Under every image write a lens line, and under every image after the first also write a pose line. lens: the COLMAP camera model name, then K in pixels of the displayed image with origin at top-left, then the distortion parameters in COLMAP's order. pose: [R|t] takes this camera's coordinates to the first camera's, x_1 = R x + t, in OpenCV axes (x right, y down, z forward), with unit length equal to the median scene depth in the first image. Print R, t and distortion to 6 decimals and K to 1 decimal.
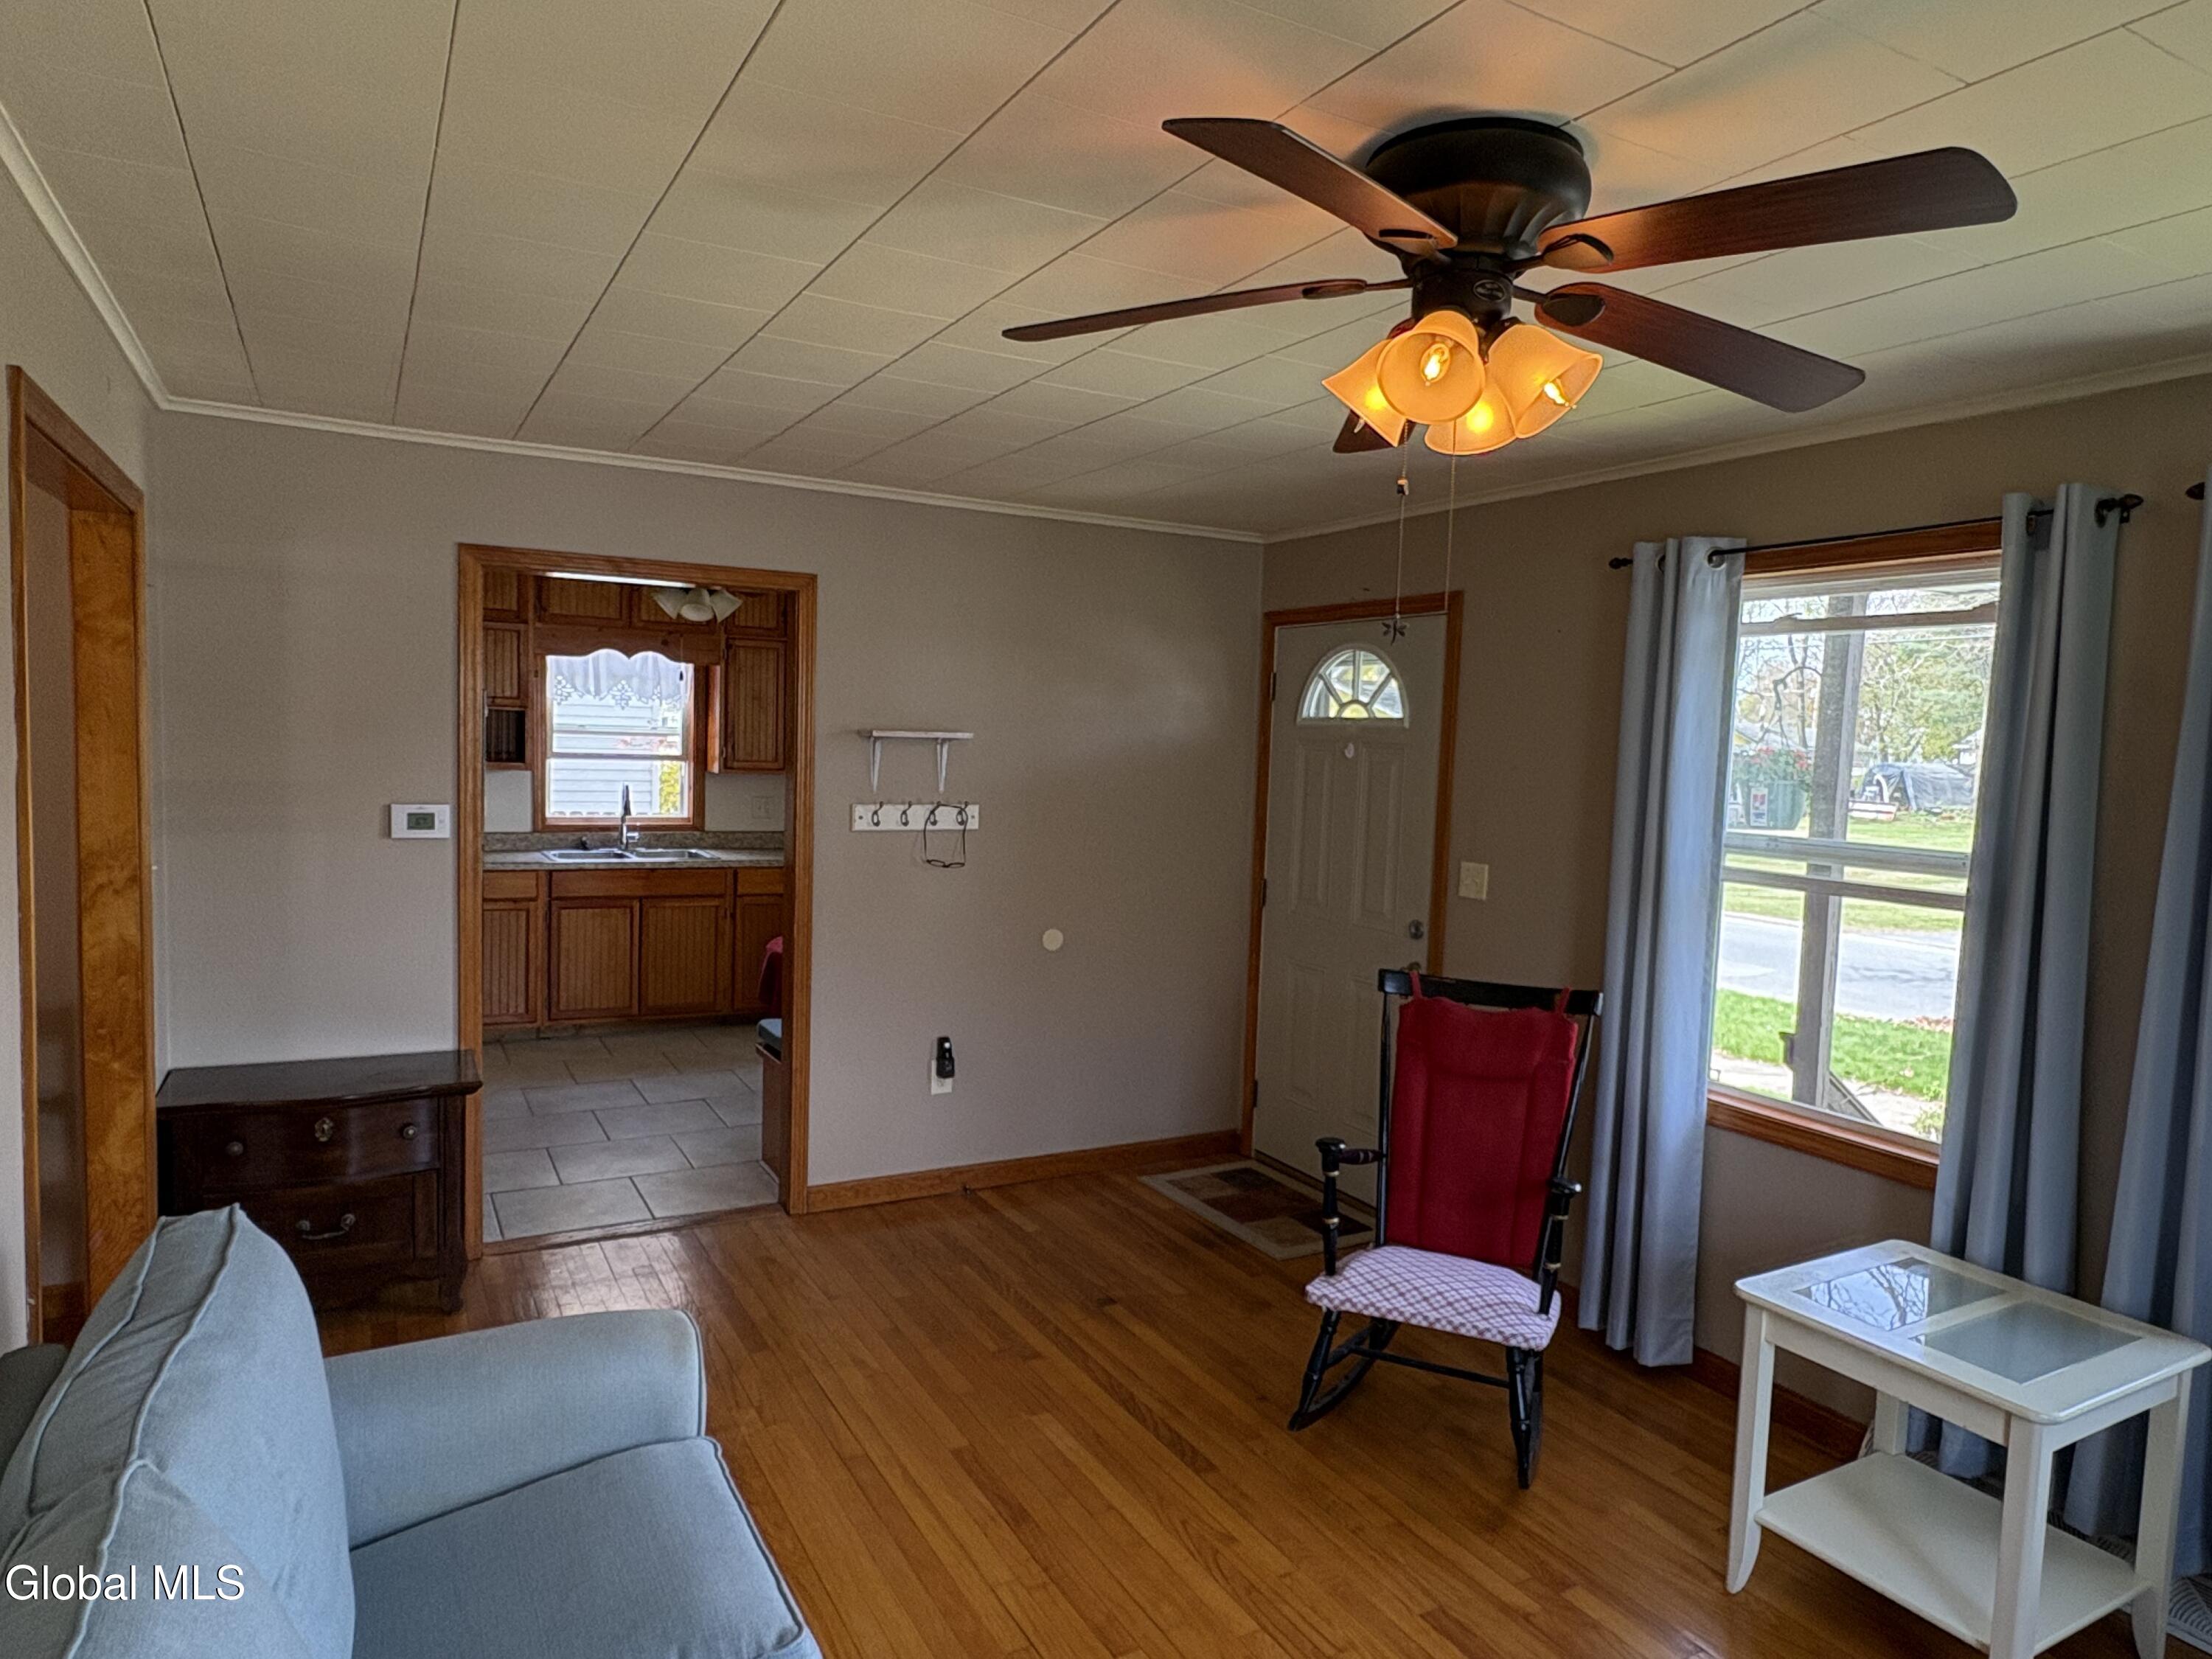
lens RADIAL K [[1342.6, 0, 1108.4], [0, 1342.6, 830.3], [0, 0, 1]] dist [0.000764, 0.000047]
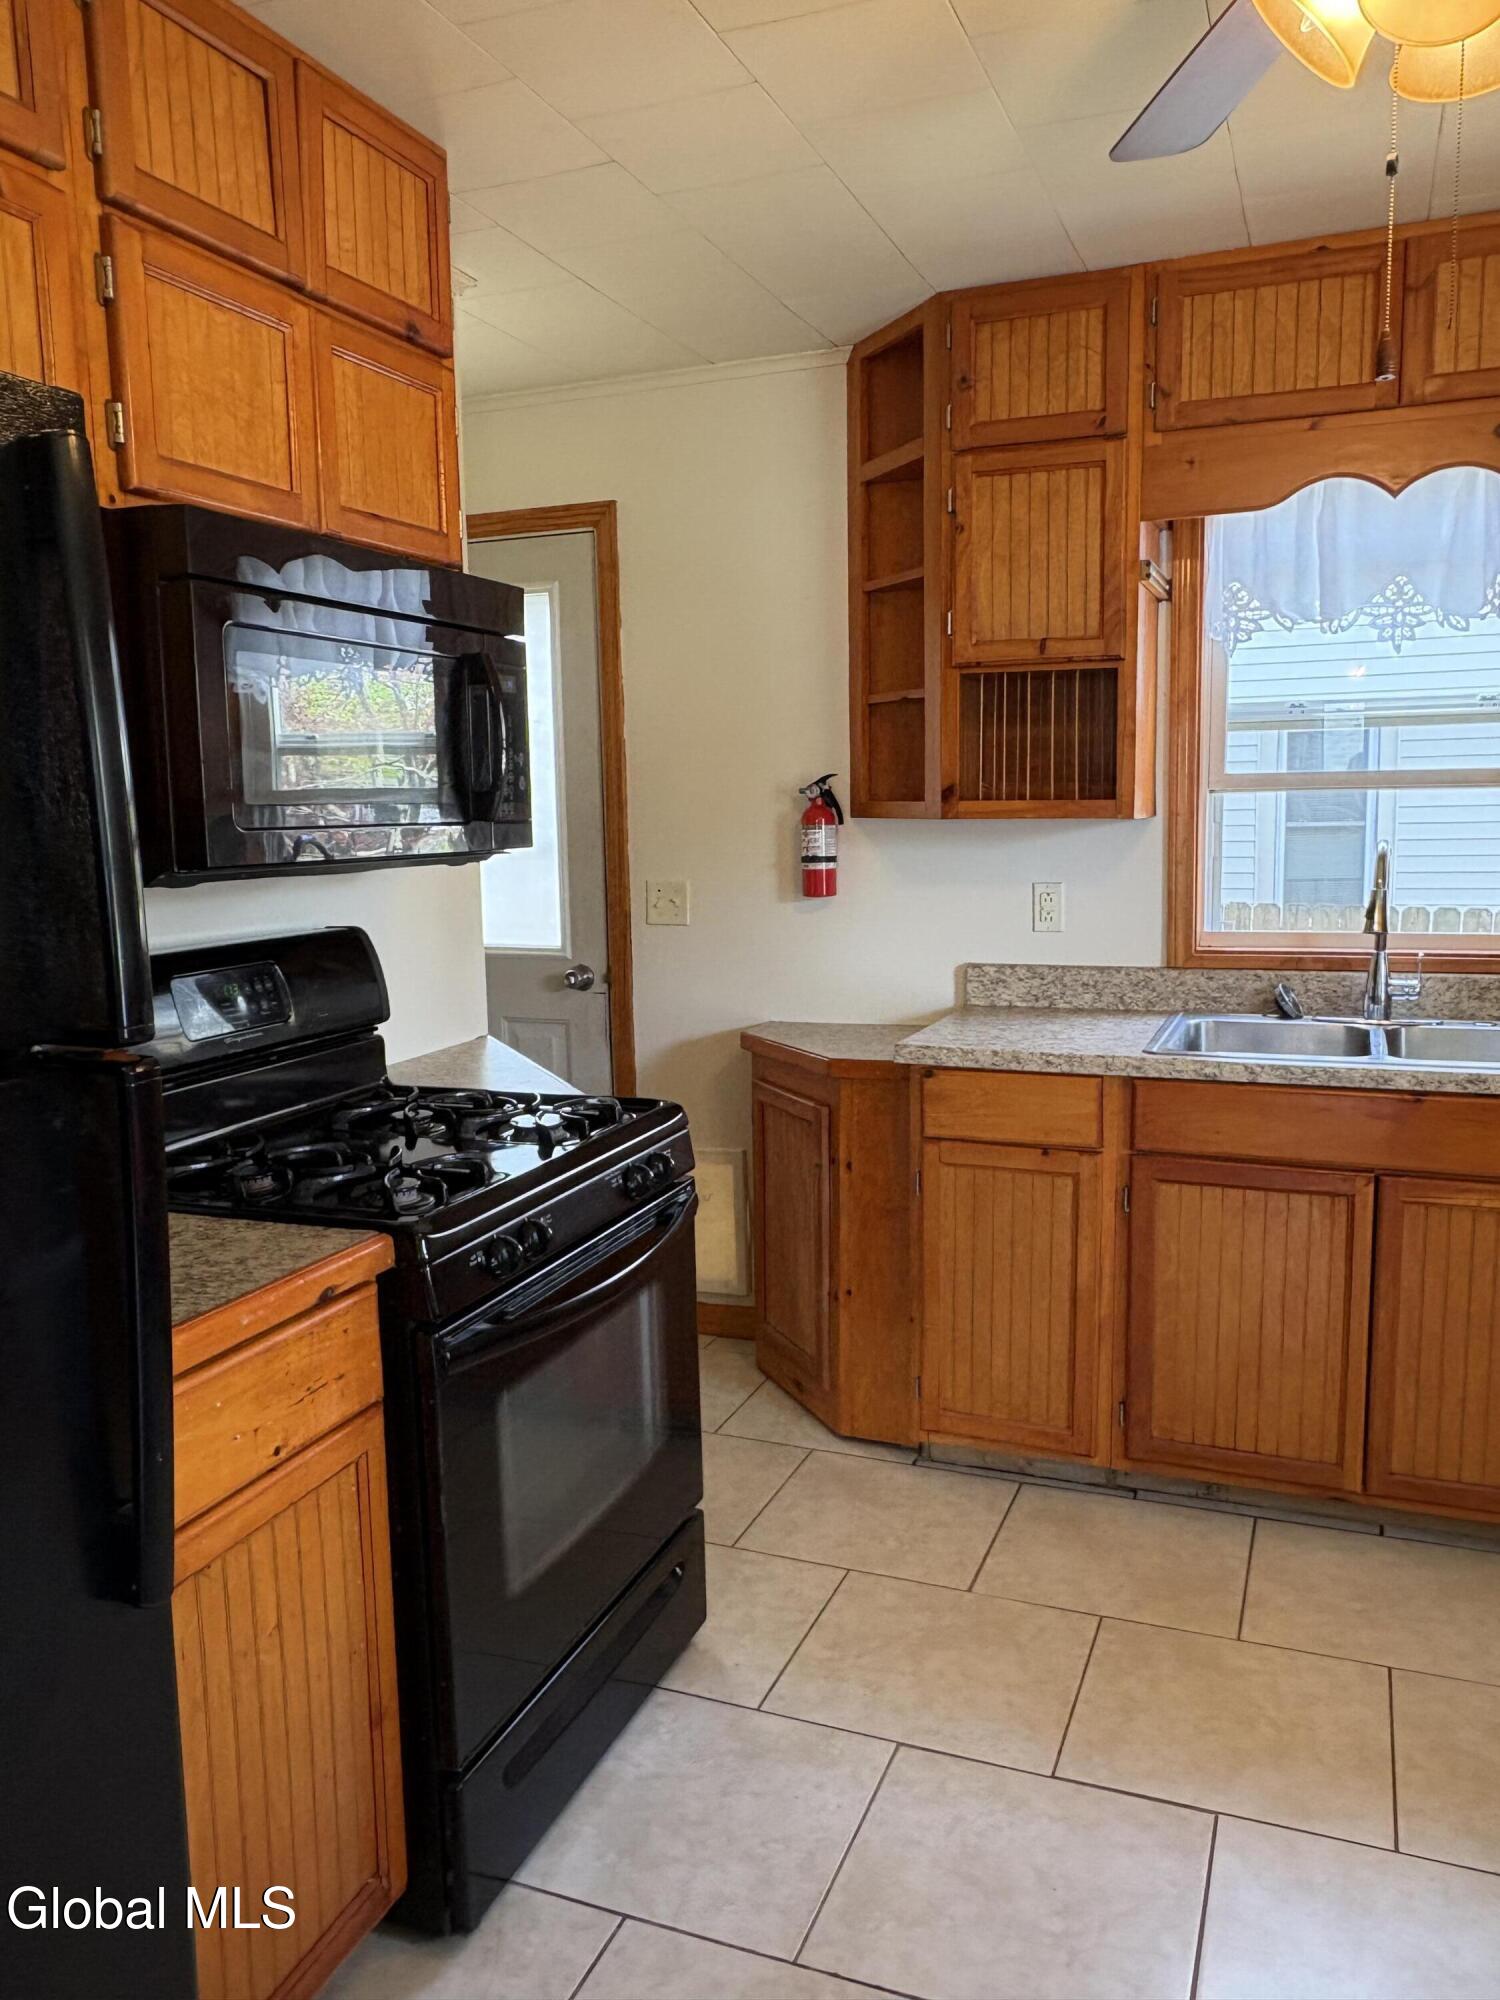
lens RADIAL K [[1506.3, 0, 750.8], [0, 1506.3, 999.2], [0, 0, 1]] dist [-0.000385, 0.000534]
pose [[0.629733, 0.052917, -0.775007, -0.149735], [-0.012029, 0.998222, 0.058383, -0.015430], [0.776719, -0.027443, 0.629250, 0.625579]]
